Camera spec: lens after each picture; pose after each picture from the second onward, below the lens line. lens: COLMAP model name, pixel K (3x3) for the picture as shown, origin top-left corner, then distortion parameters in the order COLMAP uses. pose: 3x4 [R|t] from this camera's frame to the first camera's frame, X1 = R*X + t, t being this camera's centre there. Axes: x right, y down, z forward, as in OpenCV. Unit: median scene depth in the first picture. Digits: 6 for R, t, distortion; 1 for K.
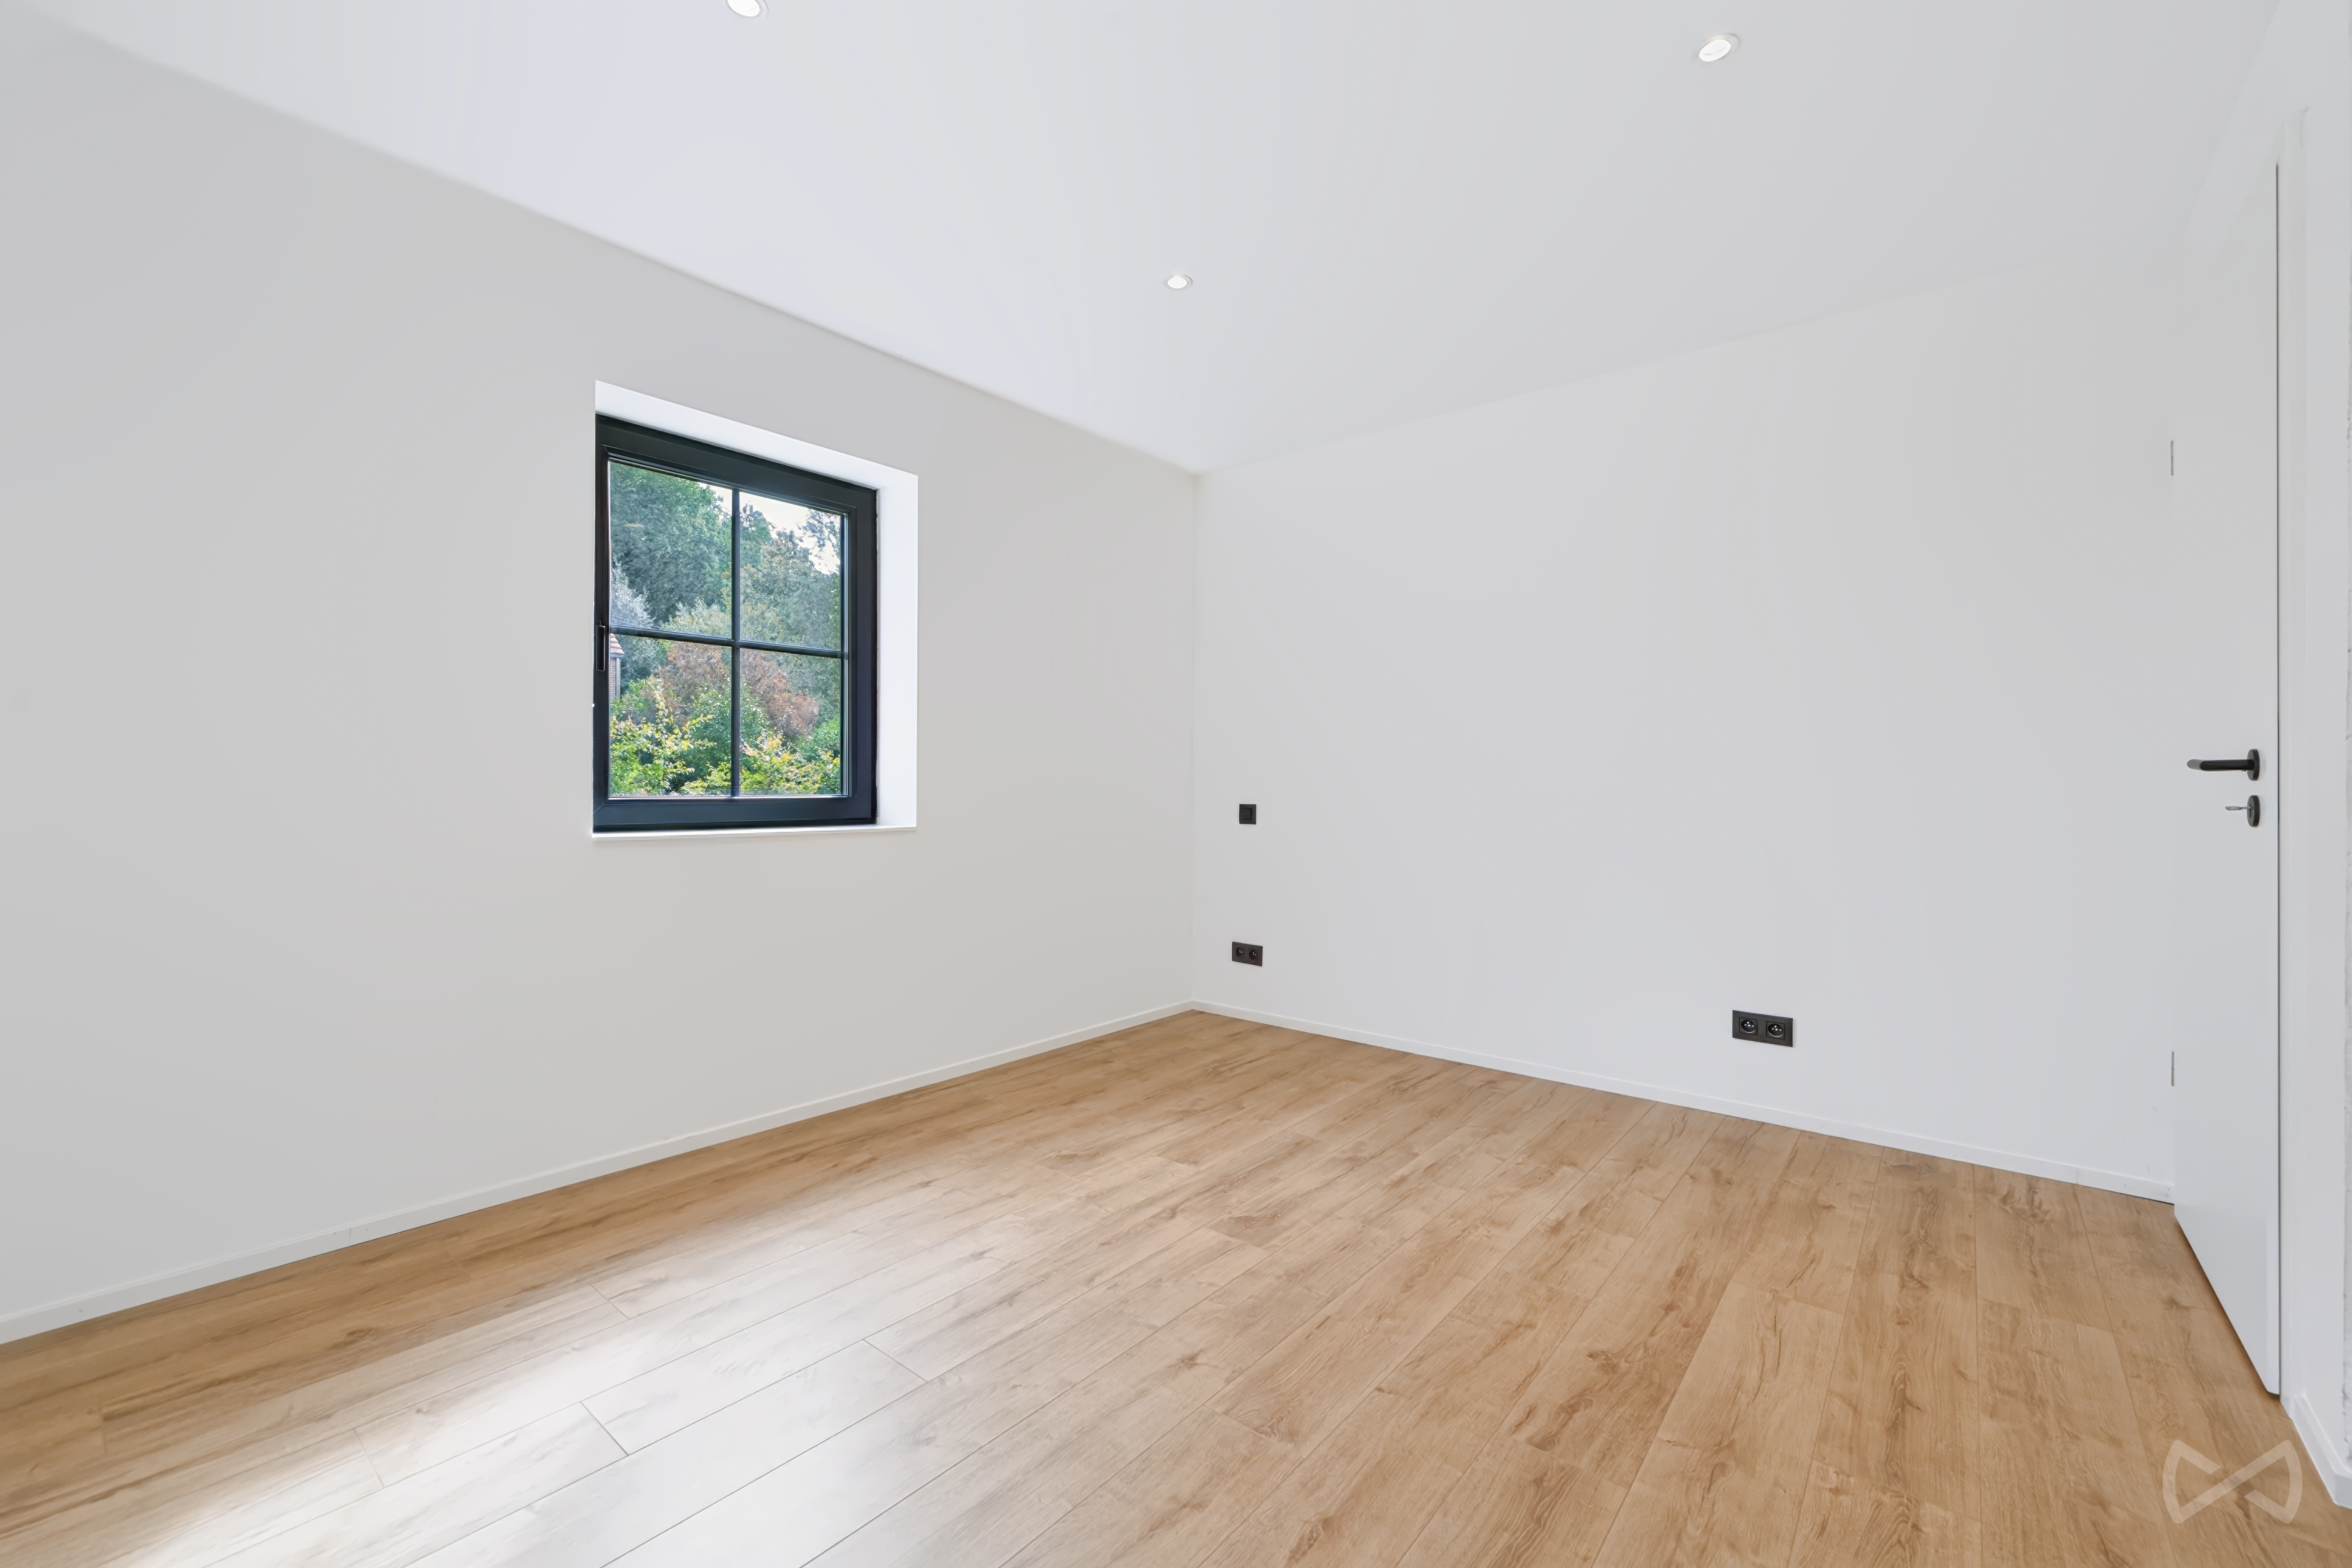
lens RADIAL K [[969.0, 0, 1176.0], [0, 969.0, 784.0], [0, 0, 1]] dist [0.003256, 0.000069]
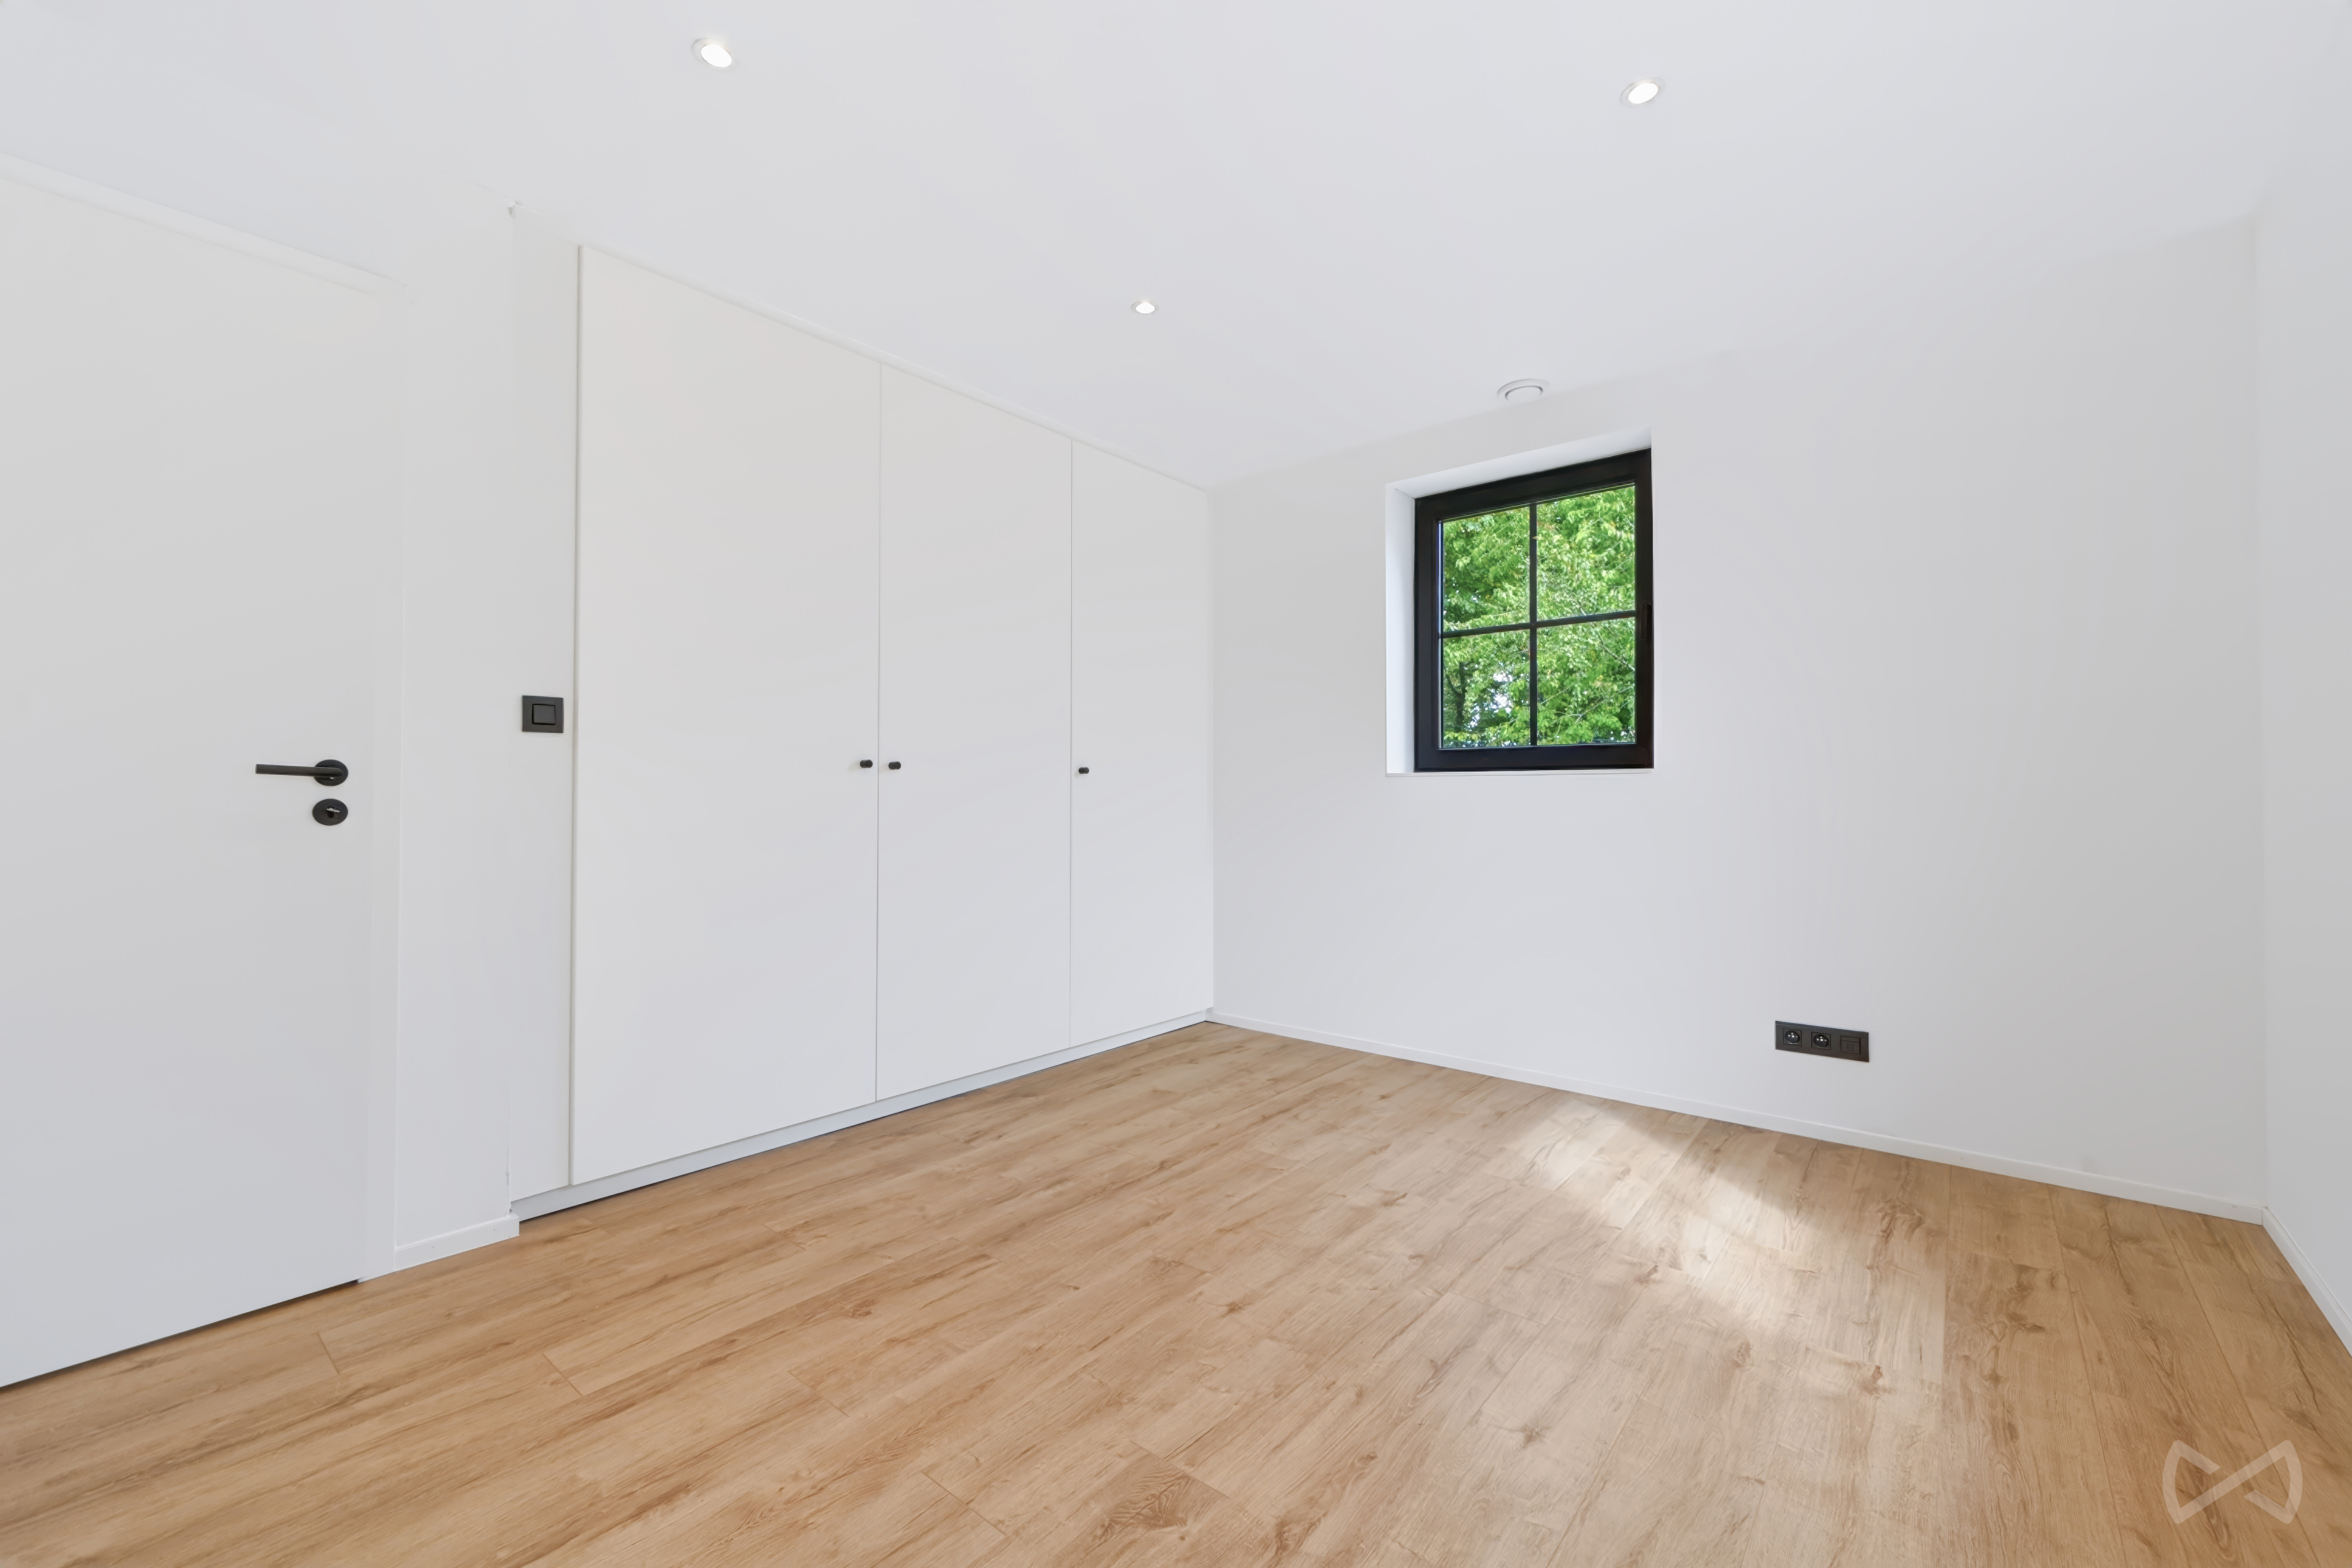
lens RADIAL K [[969.0, 0, 1176.0], [0, 969.0, 784.0], [0, 0, 1]] dist [0.003256, 0.000069]
pose [[-0.999978, -0.006608, 0.000372, 0.079261], [-0.006613, 0.999852, -0.015861, 0.005814], [-0.000267, -0.015863, -0.999874, 2.003770]]
